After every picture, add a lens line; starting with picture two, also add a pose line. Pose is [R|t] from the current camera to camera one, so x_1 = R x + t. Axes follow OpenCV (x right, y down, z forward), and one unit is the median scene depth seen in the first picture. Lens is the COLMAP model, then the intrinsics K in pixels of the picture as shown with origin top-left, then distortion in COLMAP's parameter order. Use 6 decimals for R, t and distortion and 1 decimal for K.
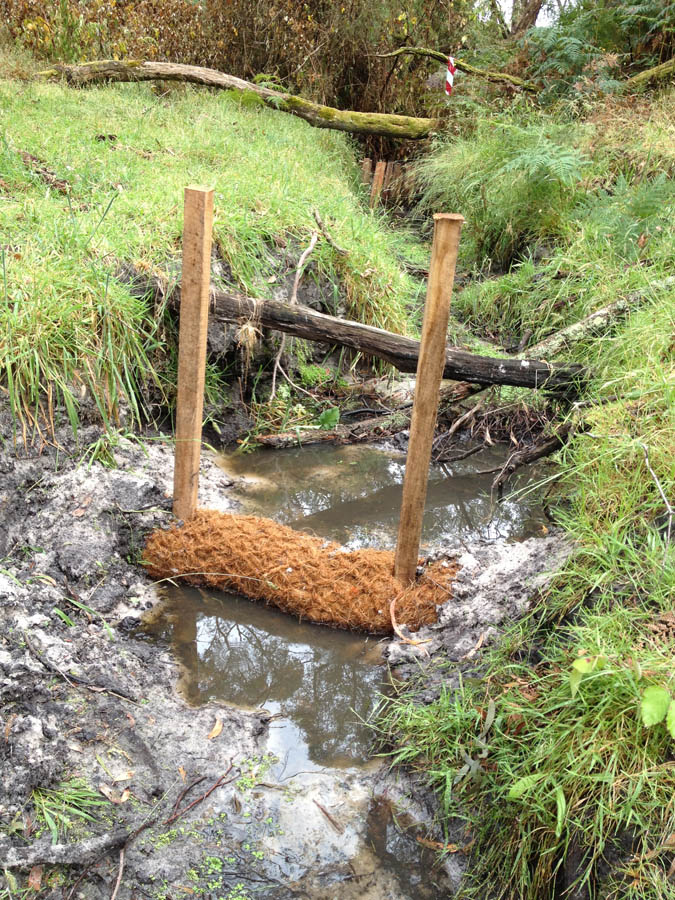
lens RADIAL K [[850.7, 0, 342.6], [0, 850.7, 453.5], [0, 0, 1]] dist [0.135098, -0.273065]
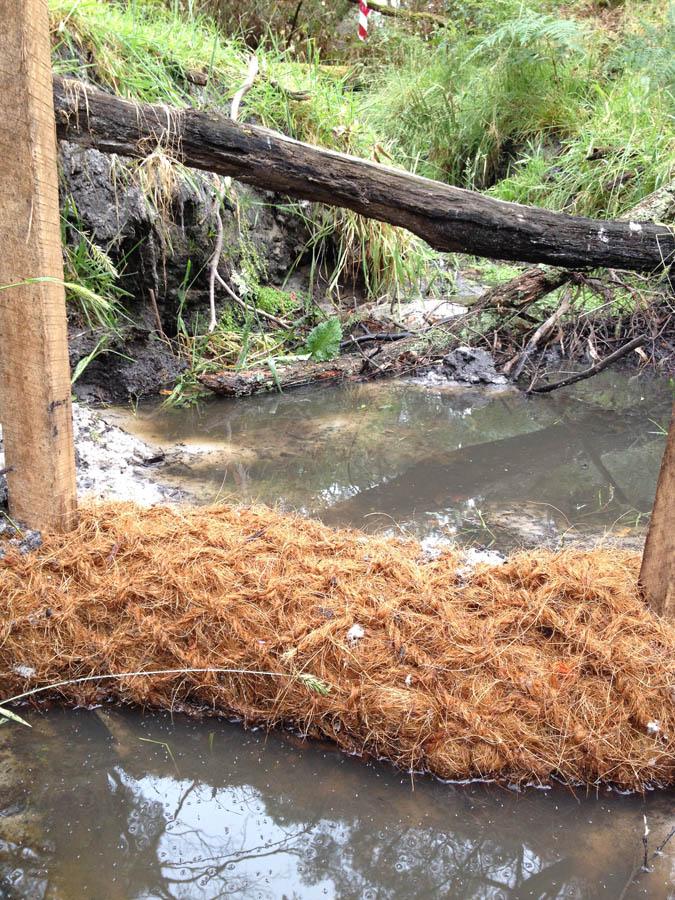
lens RADIAL K [[850.7, 0, 342.6], [0, 850.7, 453.5], [0, 0, 1]] dist [0.135098, -0.273065]
pose [[0.989848, -0.103244, 0.097681, -0.076938], [0.106947, 0.993702, -0.033445, 0.061112], [-0.093613, 0.043552, 0.994656, 0.528107]]
